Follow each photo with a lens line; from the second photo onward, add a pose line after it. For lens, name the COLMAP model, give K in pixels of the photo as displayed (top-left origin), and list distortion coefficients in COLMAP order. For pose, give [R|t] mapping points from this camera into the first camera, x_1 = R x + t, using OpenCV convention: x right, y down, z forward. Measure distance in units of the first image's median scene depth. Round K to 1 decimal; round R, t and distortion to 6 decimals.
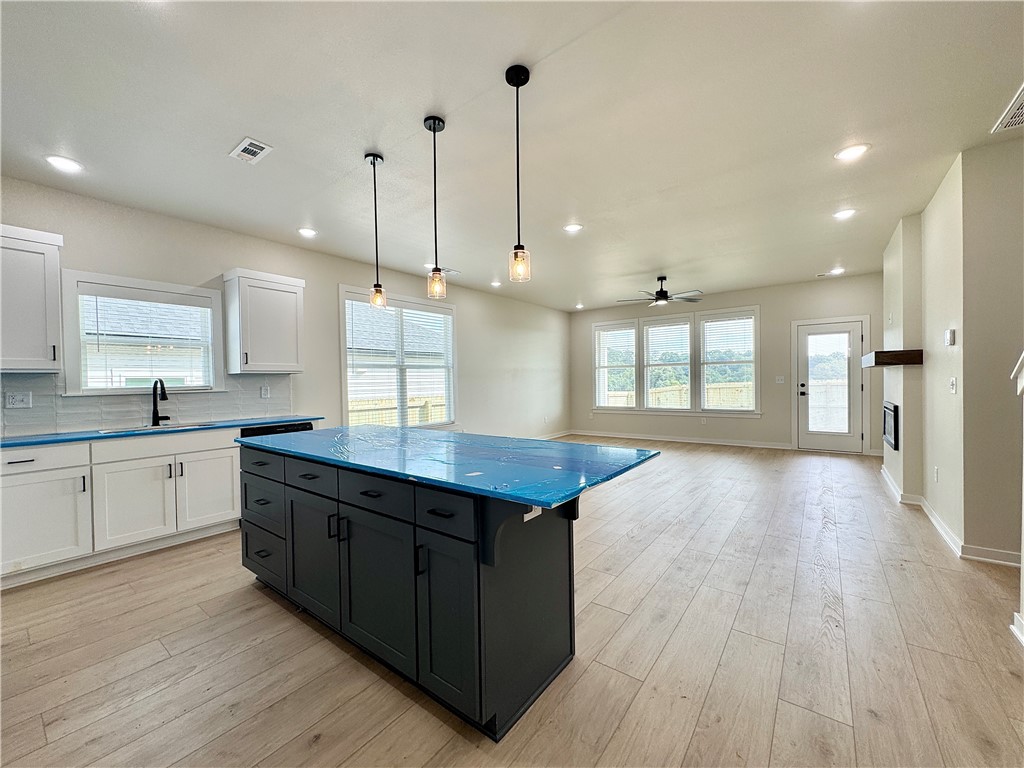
lens RADIAL K [[410.1, 0, 510.6], [0, 410.1, 384.7], [0, 0, 1]] dist [-0.003299, -0.000298]
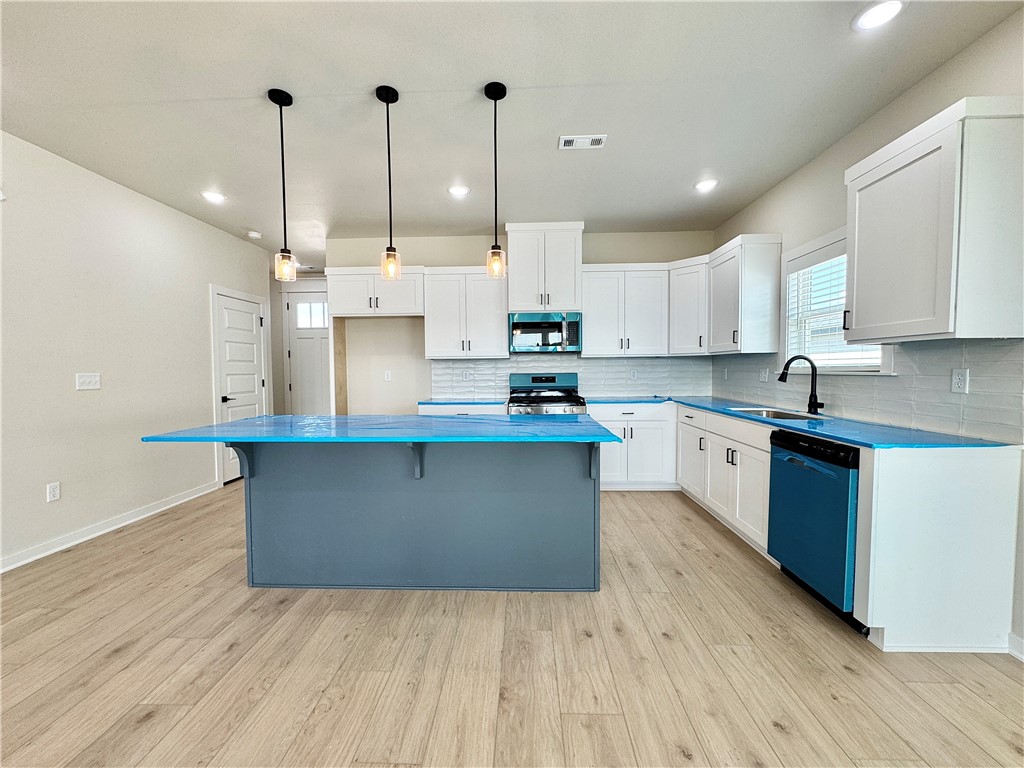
lens RADIAL K [[410.1, 0, 510.6], [0, 410.1, 384.7], [0, 0, 1]] dist [-0.003299, -0.000298]
pose [[-0.816529, 0.043704, -0.575648, 0.091550], [0.012155, 0.998211, 0.058546, -0.011029], [0.577176, 0.040807, -0.815599, 1.148833]]
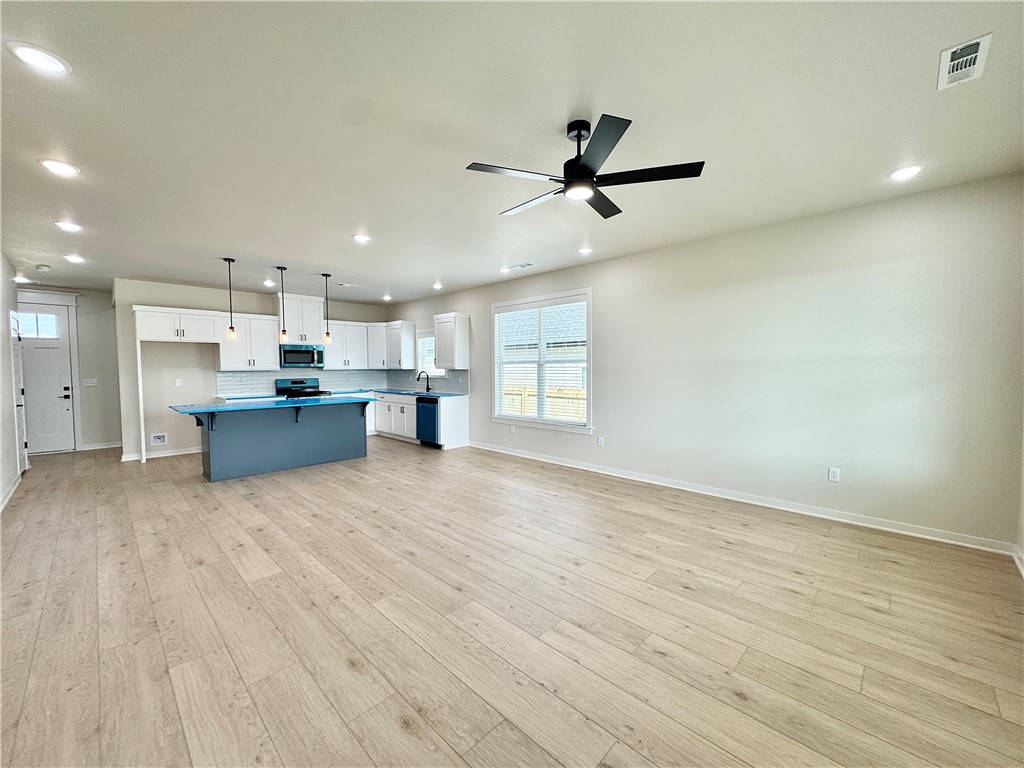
lens RADIAL K [[409.1, 0, 511.6], [0, 409.1, 385.1], [0, 0, 1]] dist [-0.004309, -0.000268]
pose [[-0.122916, 0.060581, -0.990566, 1.172422], [-0.005805, 0.998074, 0.061761, -0.071551], [0.992400, 0.013342, -0.122327, 1.521294]]
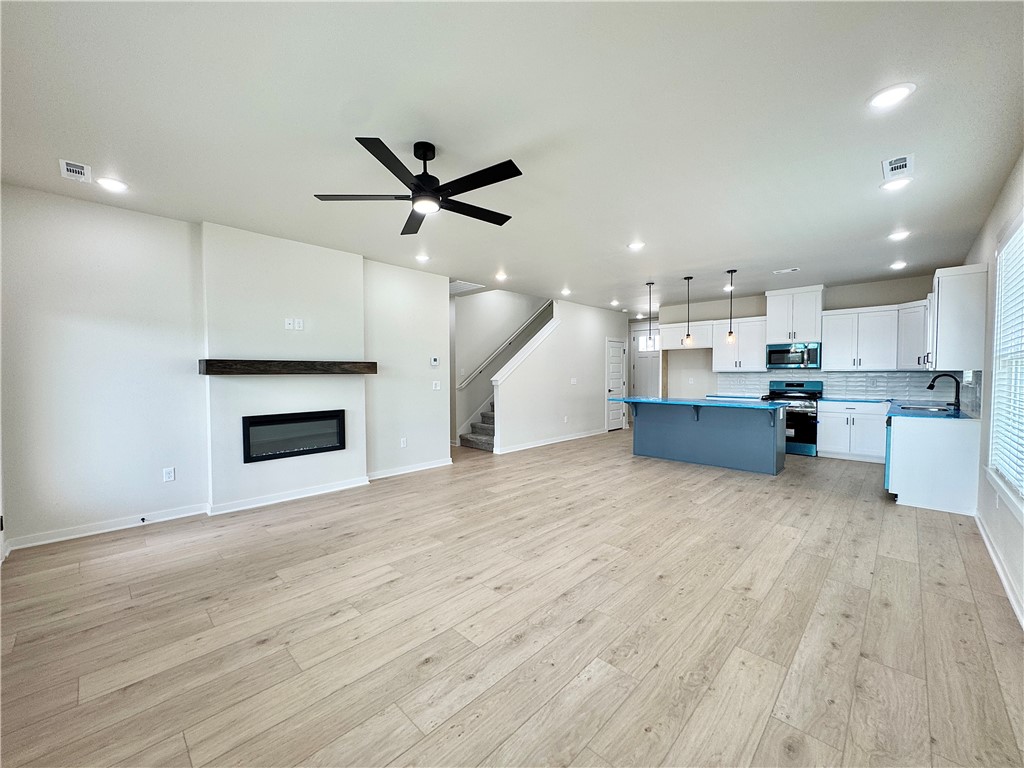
lens RADIAL K [[409.1, 0, 511.6], [0, 409.1, 385.1], [0, 0, 1]] dist [-0.004309, -0.000268]
pose [[-0.992755, 0.015534, 0.119152, 0.363580], [0.020625, 0.998921, 0.041619, -0.056461], [-0.118377, 0.043775, -0.992003, 2.167249]]
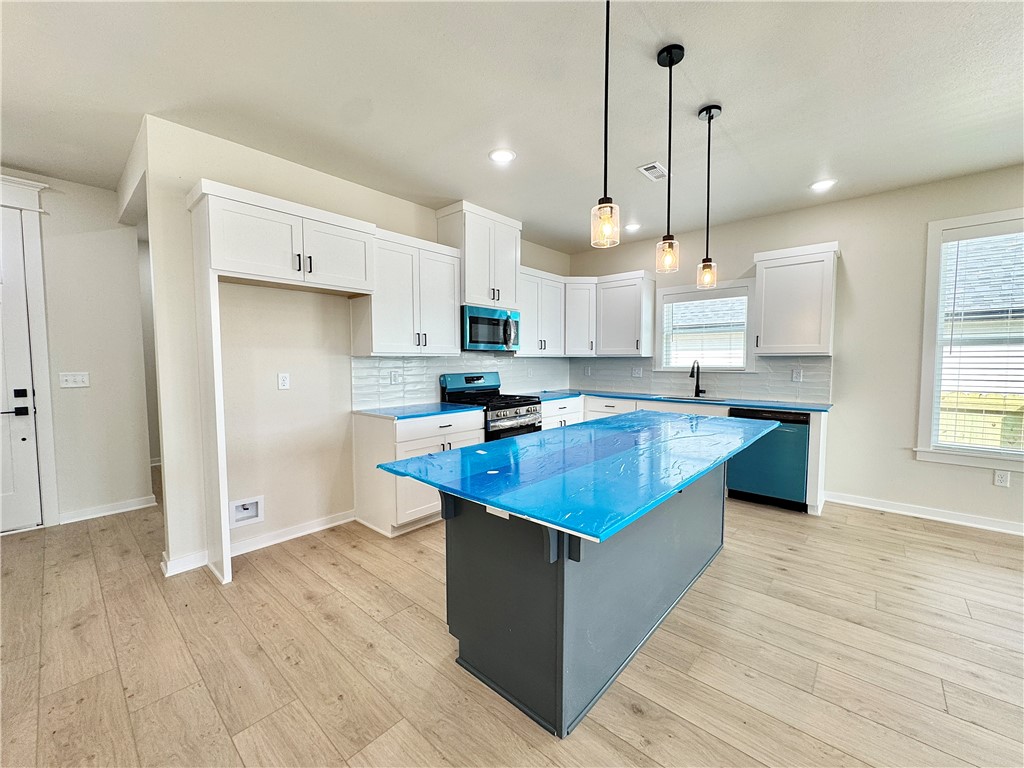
lens RADIAL K [[409.1, 0, 511.6], [0, 409.1, 385.1], [0, 0, 1]] dist [-0.004309, -0.000268]
pose [[-0.076171, 0.075923, -0.994200, 0.404443], [-0.011236, 0.996968, 0.076995, -0.025745], [0.997031, 0.017036, -0.075087, 0.443690]]
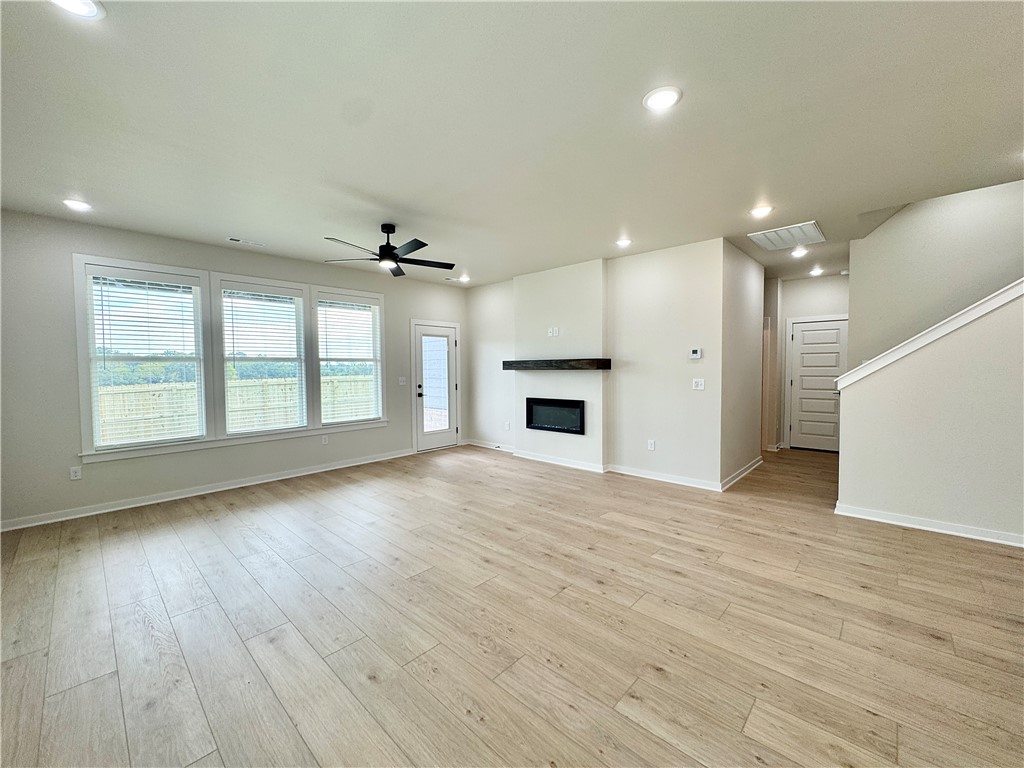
lens RADIAL K [[410.1, 0, 510.6], [0, 410.1, 384.7], [0, 0, 1]] dist [-0.003299, -0.000298]
pose [[0.106838, -0.025141, 0.993959, -0.394738], [0.019648, 0.999538, 0.023171, -0.035595], [-0.994082, 0.017054, 0.107283, 1.146266]]
